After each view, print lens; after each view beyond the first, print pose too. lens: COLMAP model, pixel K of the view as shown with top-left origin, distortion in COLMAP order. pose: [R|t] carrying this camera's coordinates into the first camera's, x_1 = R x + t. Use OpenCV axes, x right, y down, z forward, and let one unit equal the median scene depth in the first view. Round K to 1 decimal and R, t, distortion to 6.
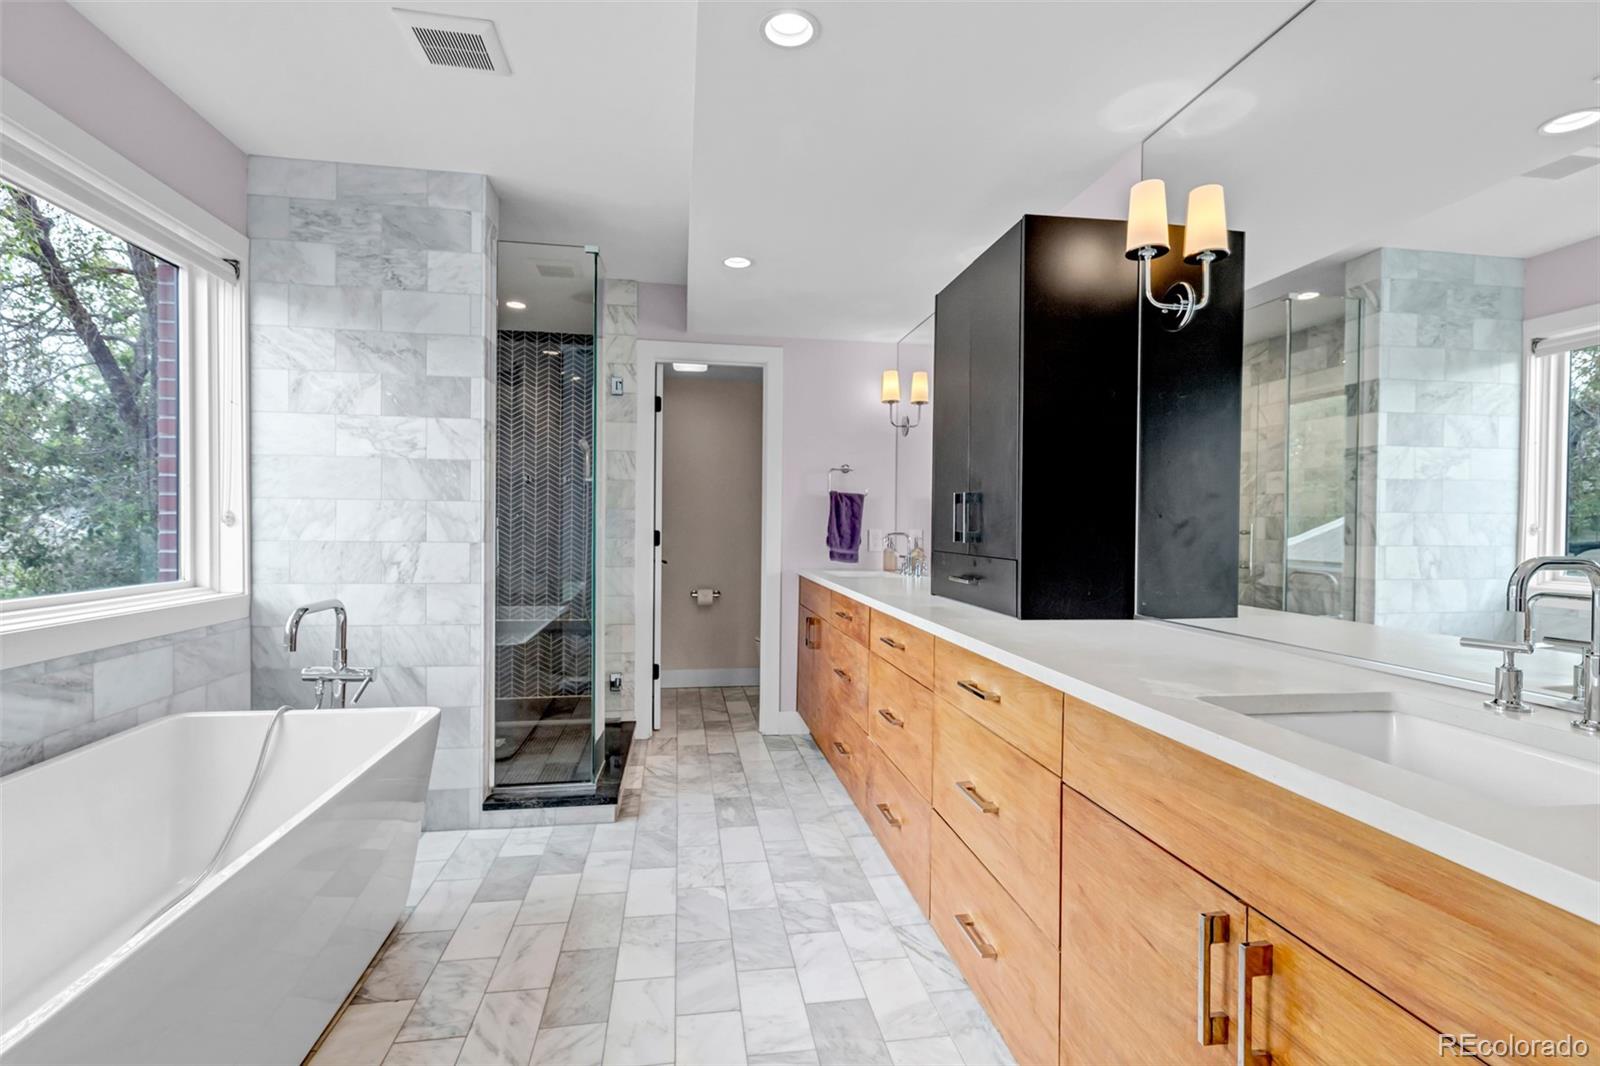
lens RADIAL K [[733.3, 0, 794.6], [0, 733.3, 533.5], [0, 0, 1]] dist [0.004817, -0.000653]
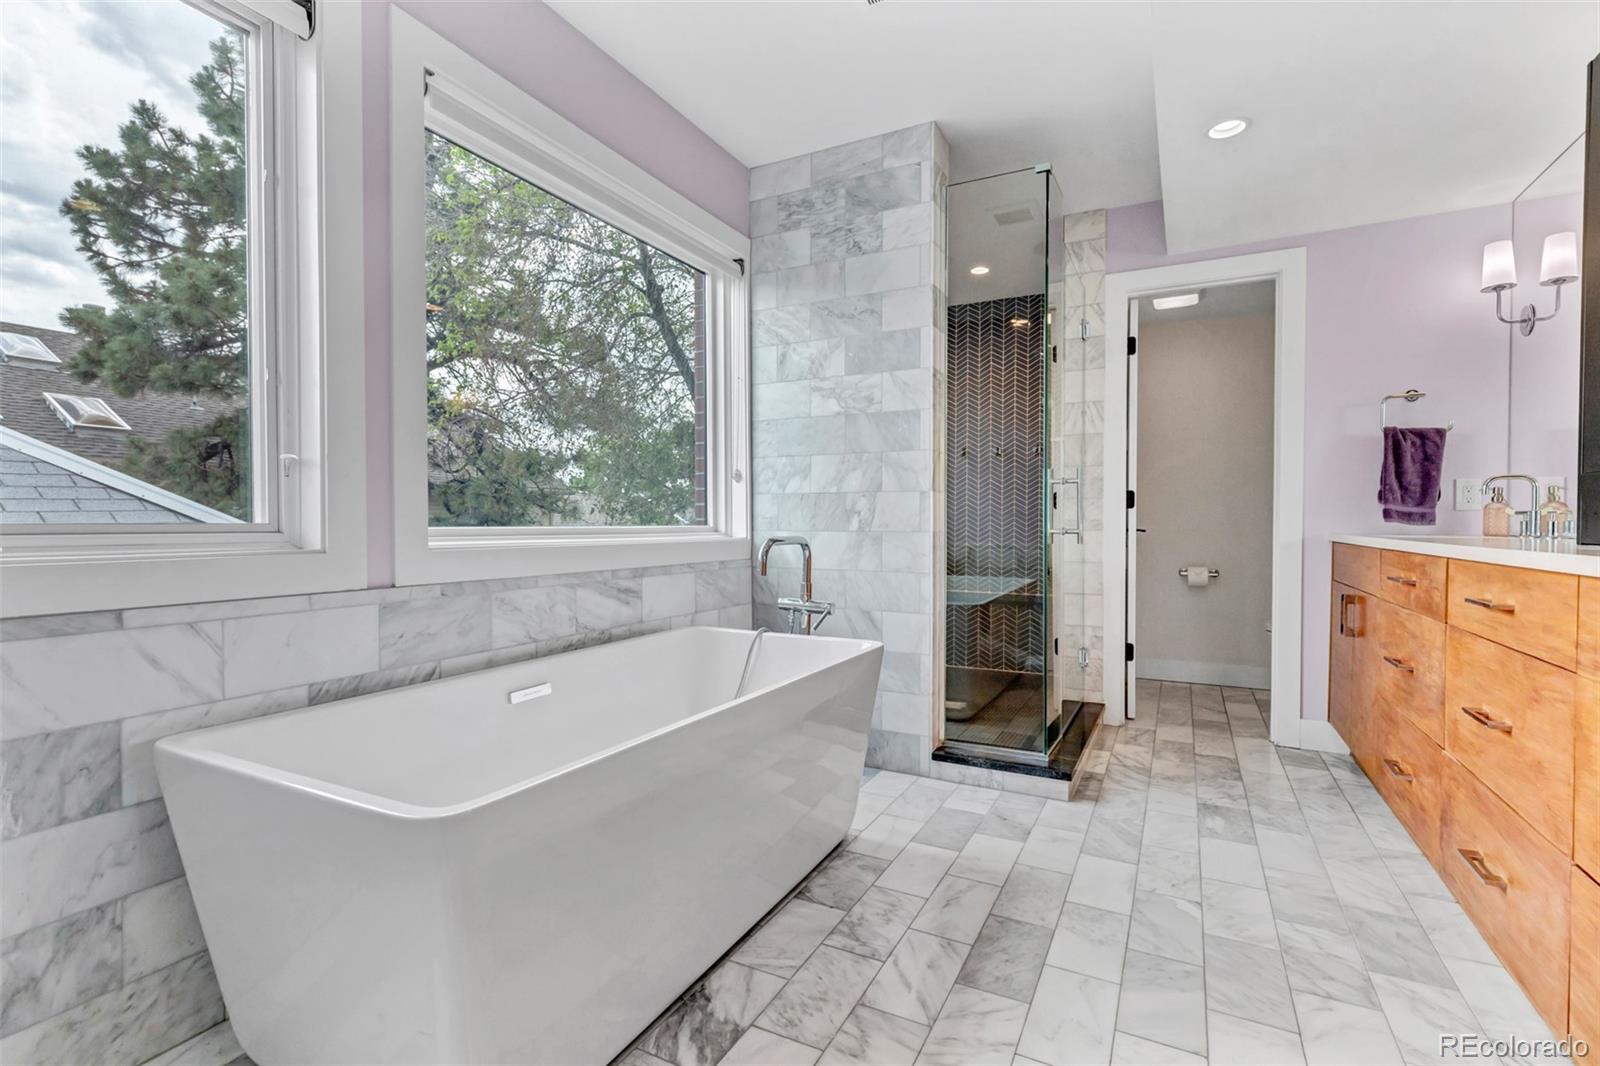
lens RADIAL K [[733.3, 0, 801.0], [0, 733.3, 534.5], [0, 0, 1]] dist [0.004817, -0.000653]
pose [[0.802887, -0.001171, -0.596129, 0.027954], [0.000782, 0.999999, -0.000911, 0.074254], [0.596130, 0.000265, 0.802888, 0.096113]]
